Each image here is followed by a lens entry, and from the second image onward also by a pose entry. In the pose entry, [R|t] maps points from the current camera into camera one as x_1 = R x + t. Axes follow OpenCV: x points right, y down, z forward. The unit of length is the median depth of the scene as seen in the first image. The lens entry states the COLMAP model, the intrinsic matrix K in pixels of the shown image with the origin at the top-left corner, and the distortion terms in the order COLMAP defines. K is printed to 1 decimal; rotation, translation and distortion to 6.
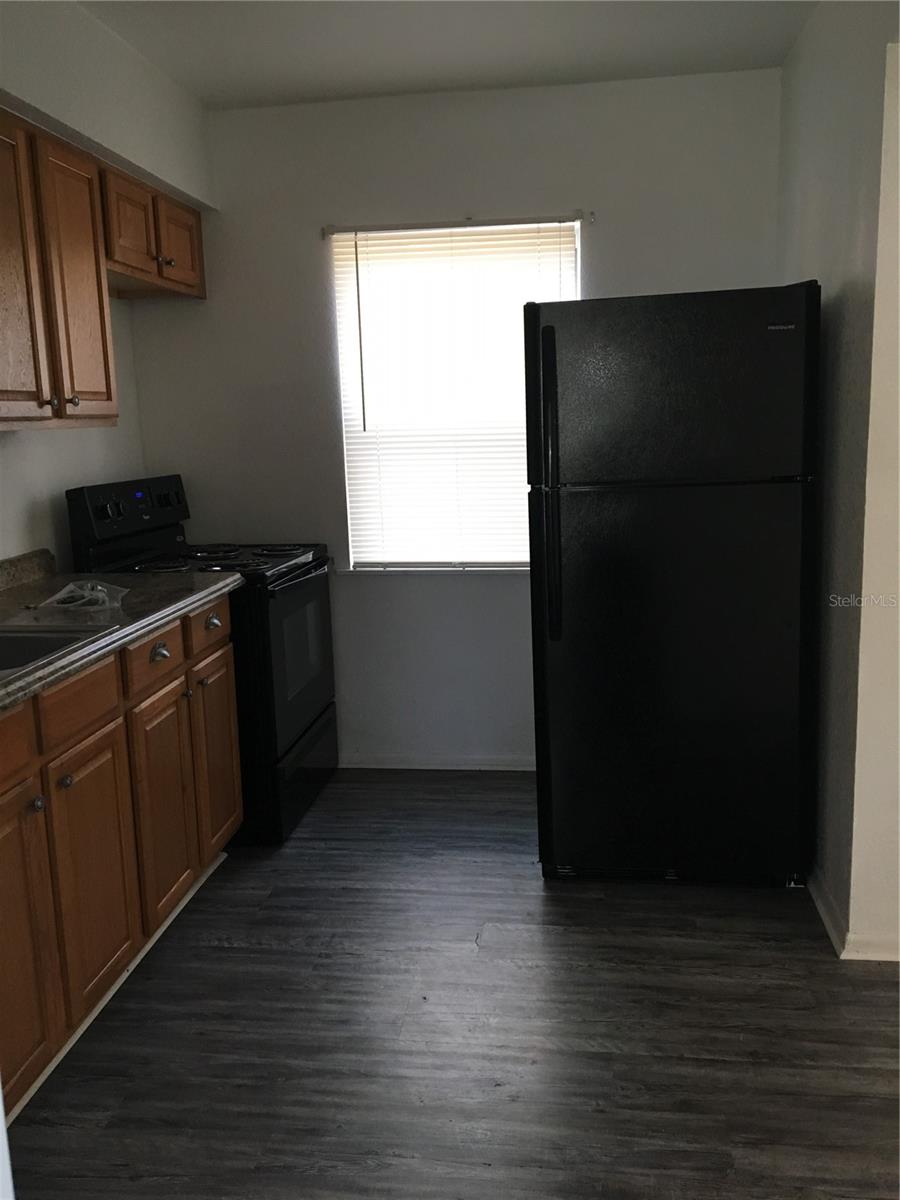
lens RADIAL K [[1008.1, 0, 451.6], [0, 1008.1, 585.9], [0, 0, 1]] dist [0.106330, -0.144501]
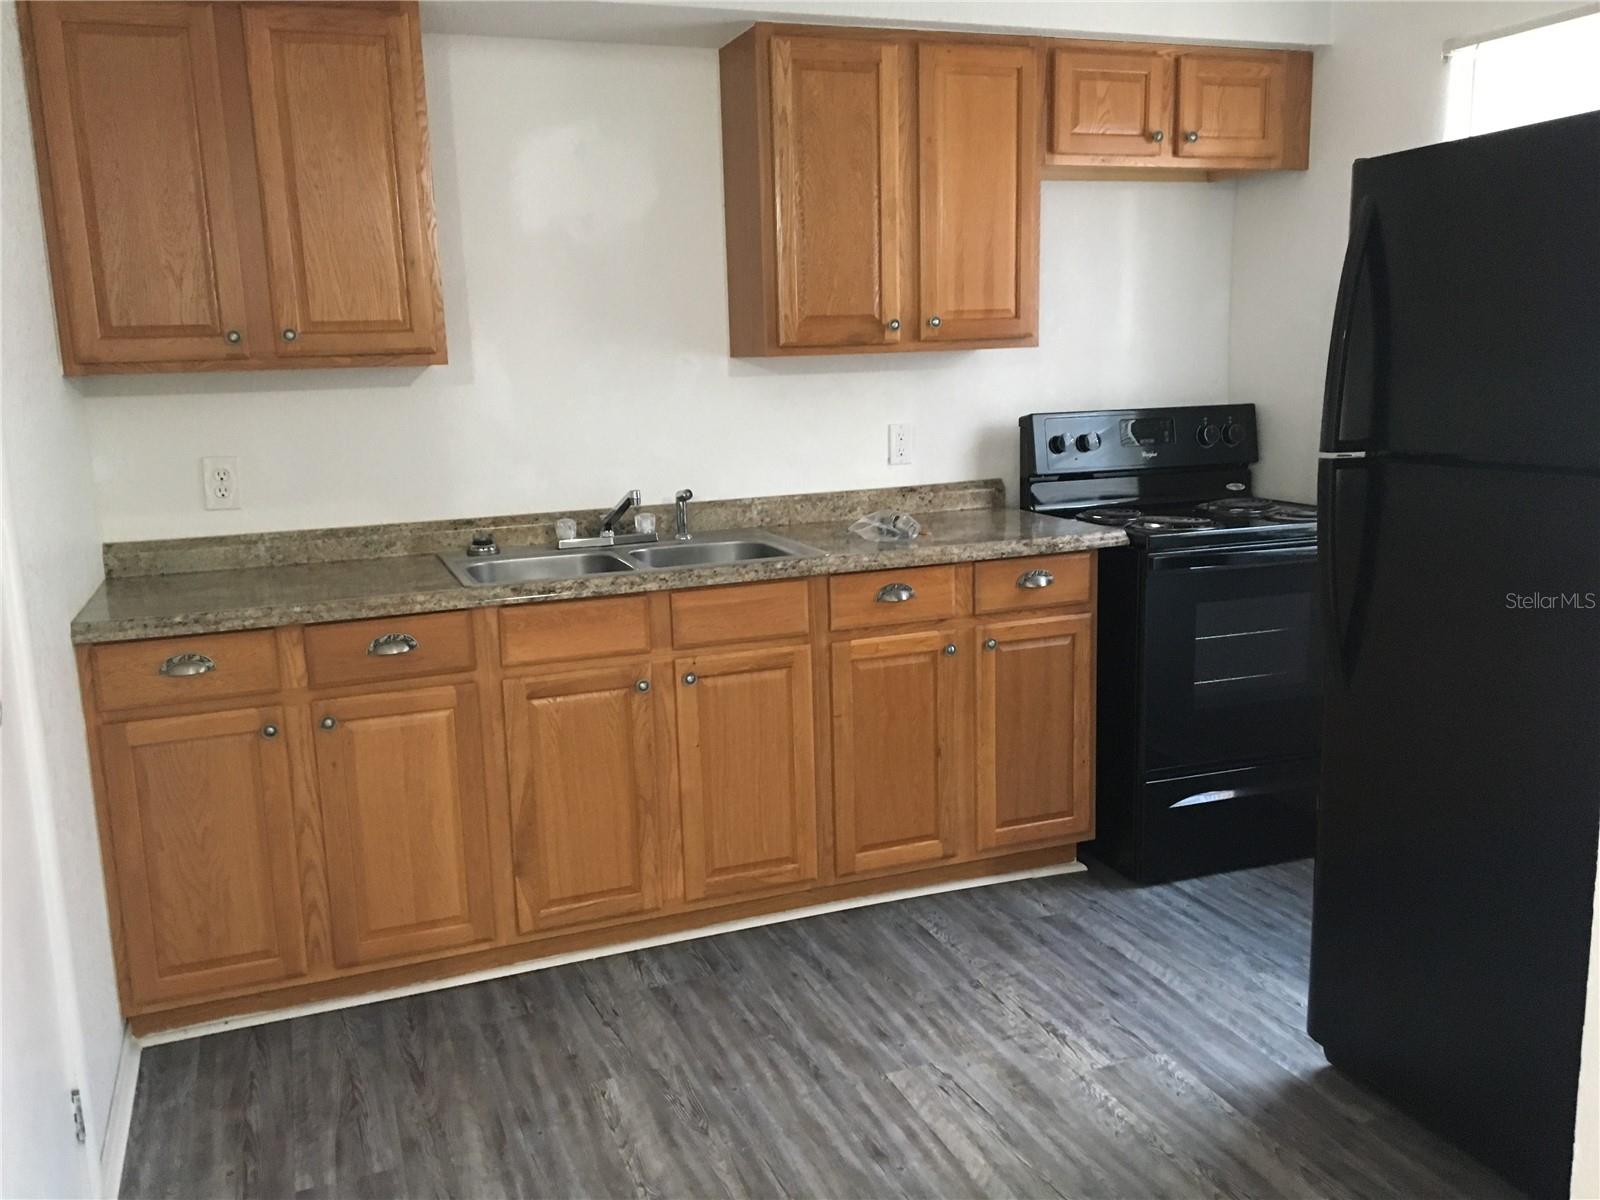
lens RADIAL K [[1344.1, 0, 800.0], [0, 1344.1, 600.0], [0, 0, 1]] dist [0.106330, -0.144501]
pose [[0.479413, 0.180119, -0.858907, 0.635947], [-0.138623, 0.981967, 0.128551, -0.065625], [0.866572, 0.057435, 0.495736, 0.268945]]
